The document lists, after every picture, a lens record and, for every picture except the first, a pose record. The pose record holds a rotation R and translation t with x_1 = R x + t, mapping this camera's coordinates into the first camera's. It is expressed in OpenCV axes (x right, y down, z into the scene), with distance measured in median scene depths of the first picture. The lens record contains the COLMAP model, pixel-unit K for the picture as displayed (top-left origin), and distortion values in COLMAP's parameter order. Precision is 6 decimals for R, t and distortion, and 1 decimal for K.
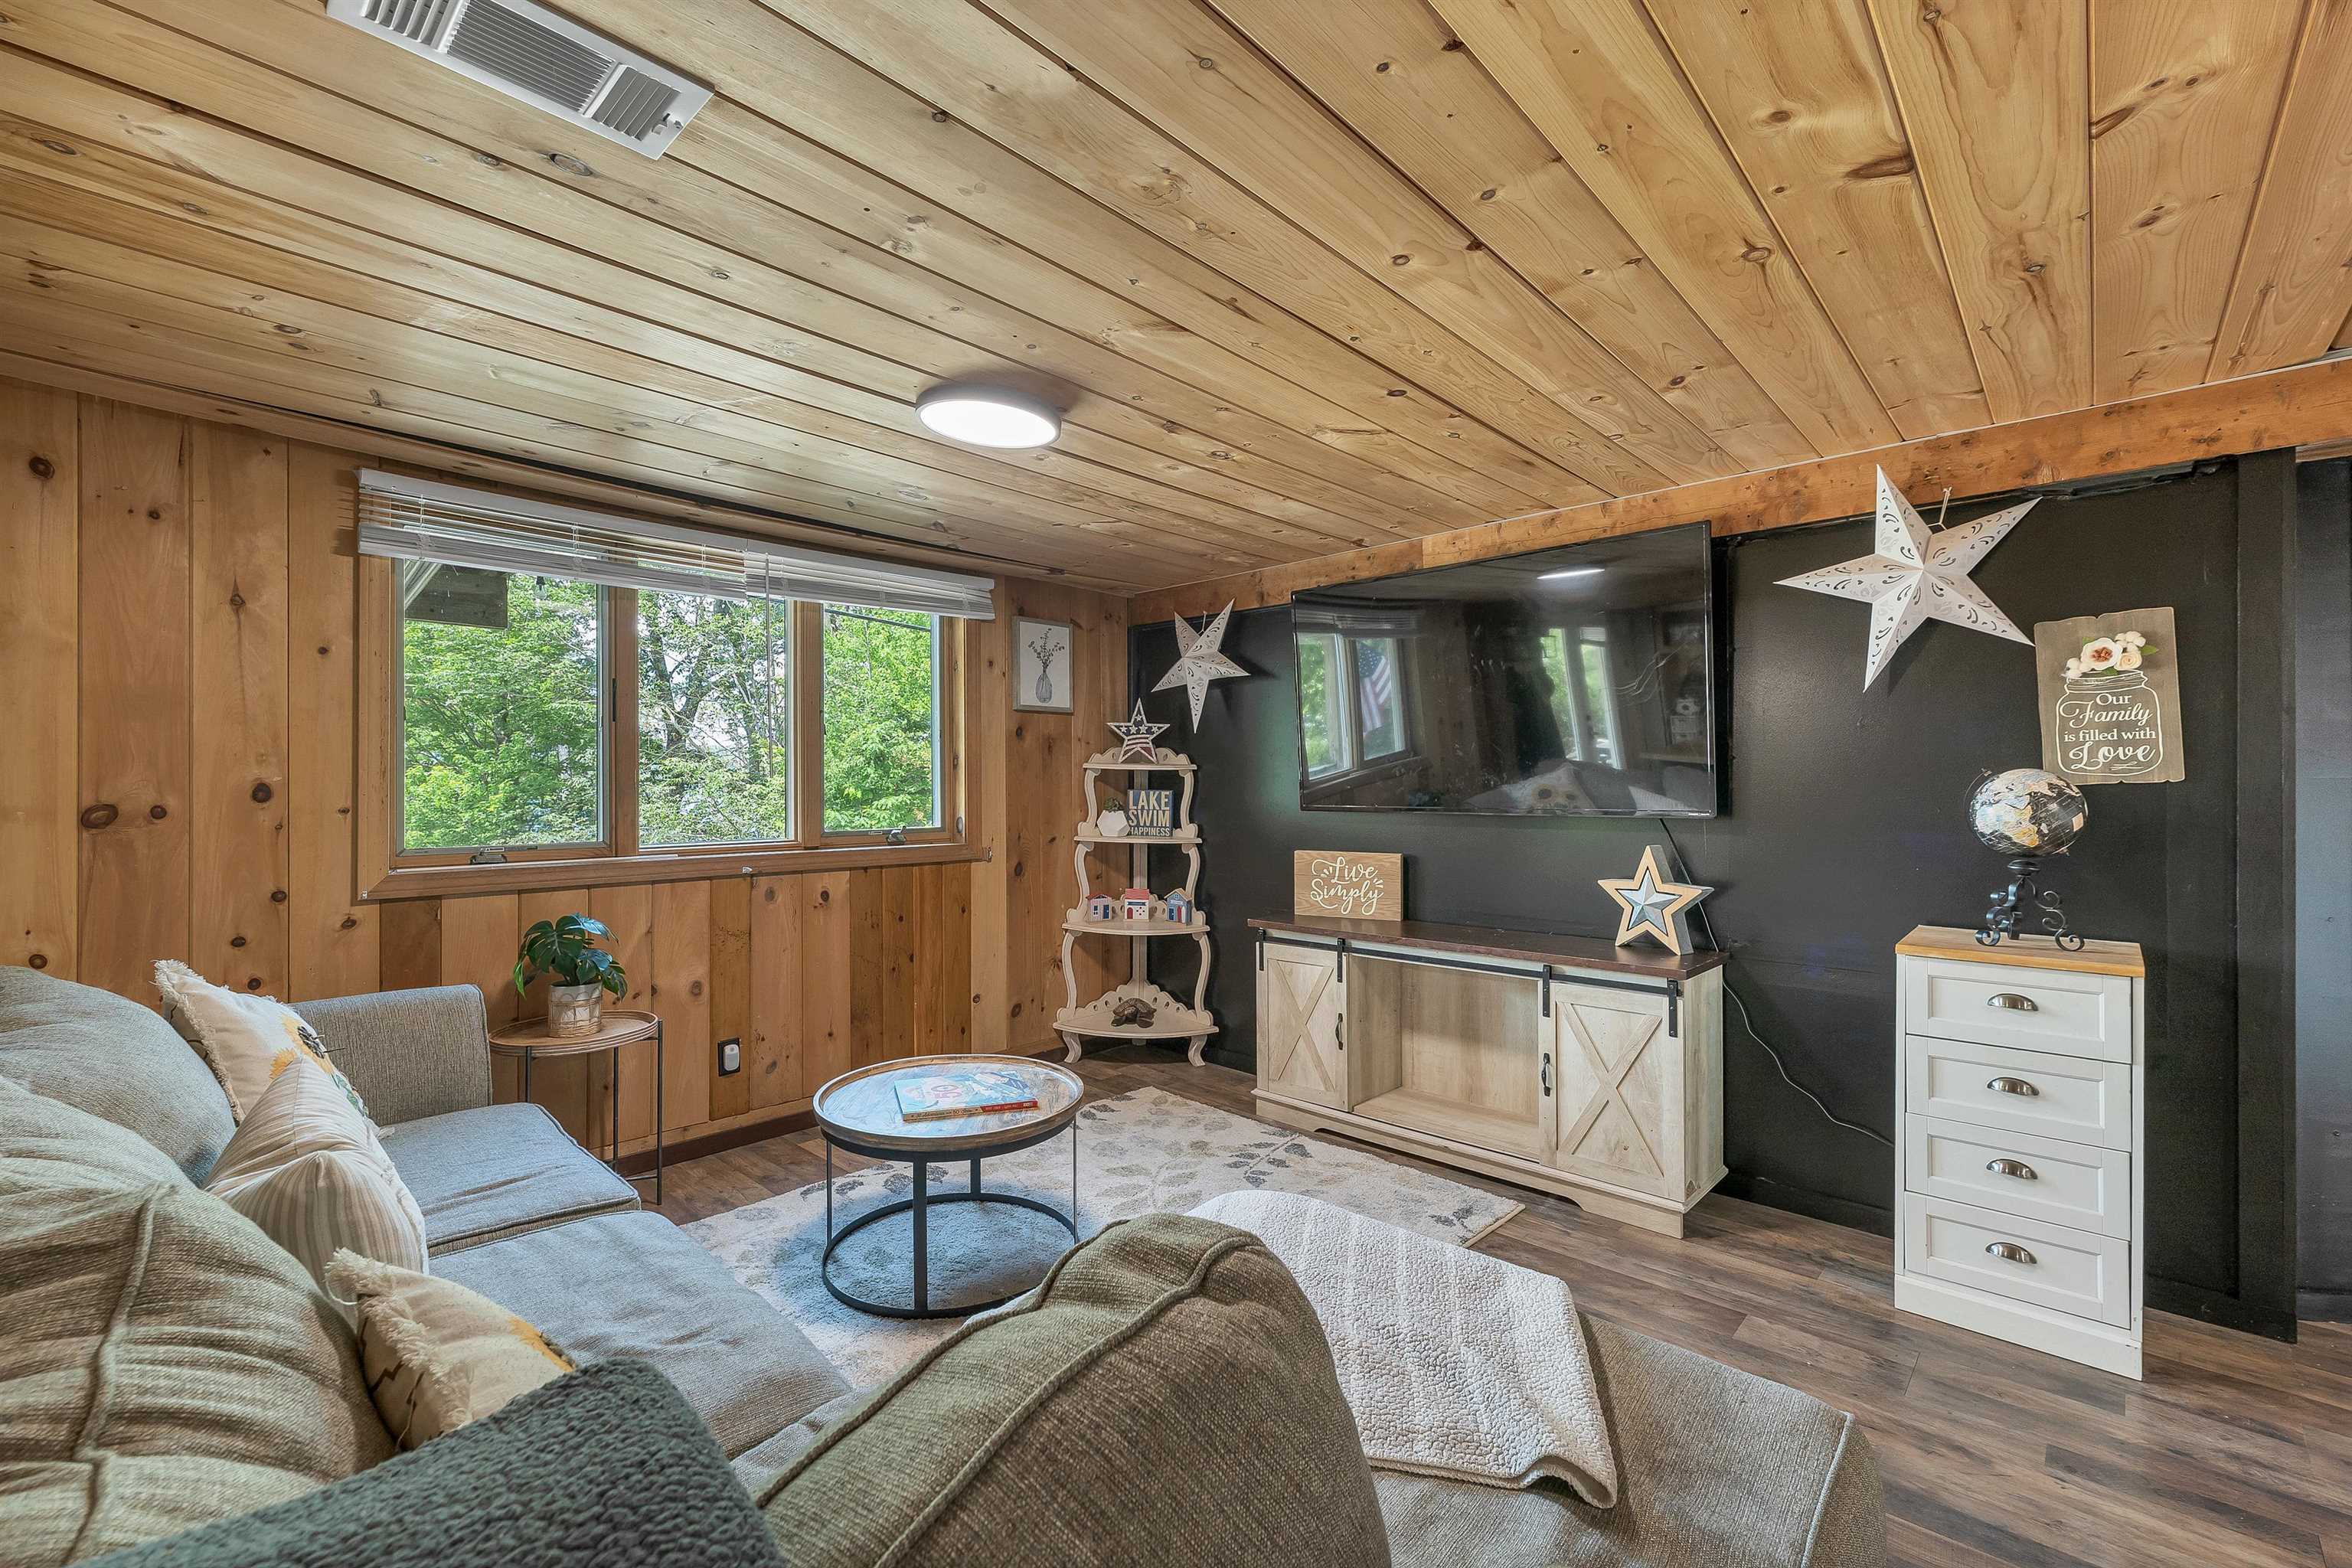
lens RADIAL K [[990.3, 0, 1176.0], [0, 990.3, 784.0], [0, 0, 1]] dist [0.000488, 0.000016]
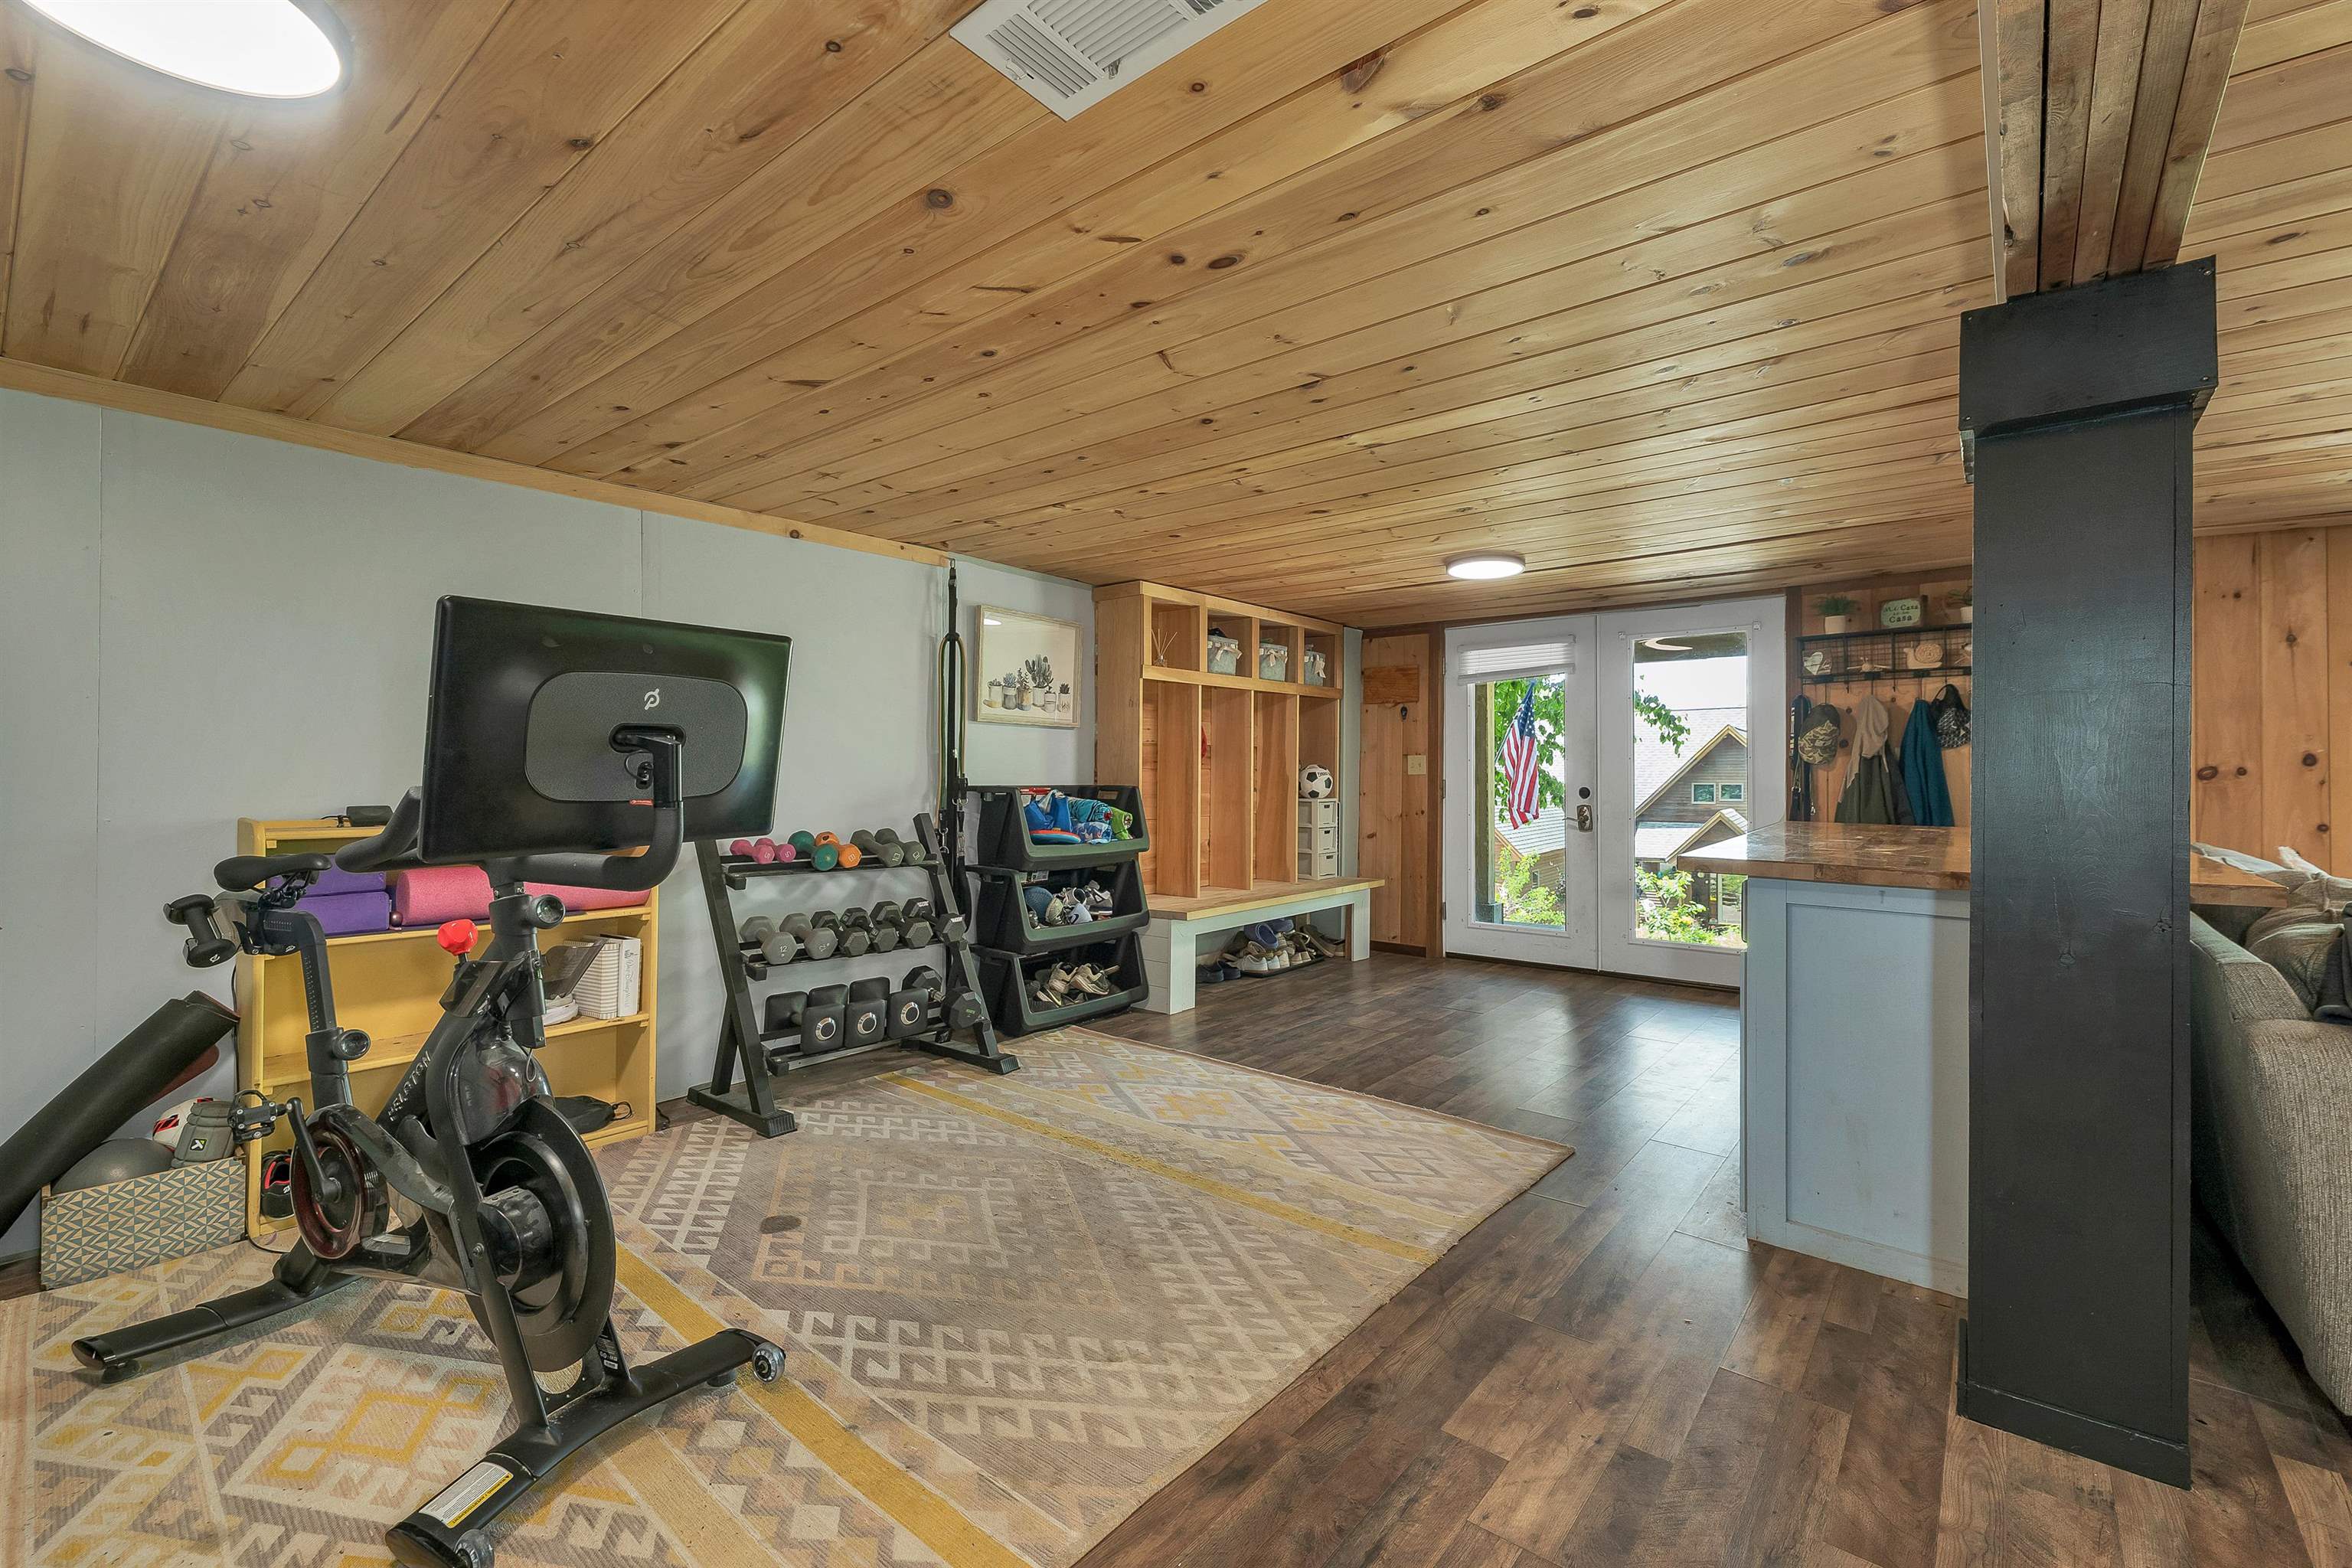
lens RADIAL K [[993.8, 0, 1176.8], [0, 993.8, 761.6], [0, 0, 1]] dist [0.002128, 0.000549]
pose [[0.068915, -0.010262, -0.997570, 0.344283], [-0.003108, 0.999940, -0.010501, 0.022597], [0.997618, 0.003824, 0.068879, -0.589501]]
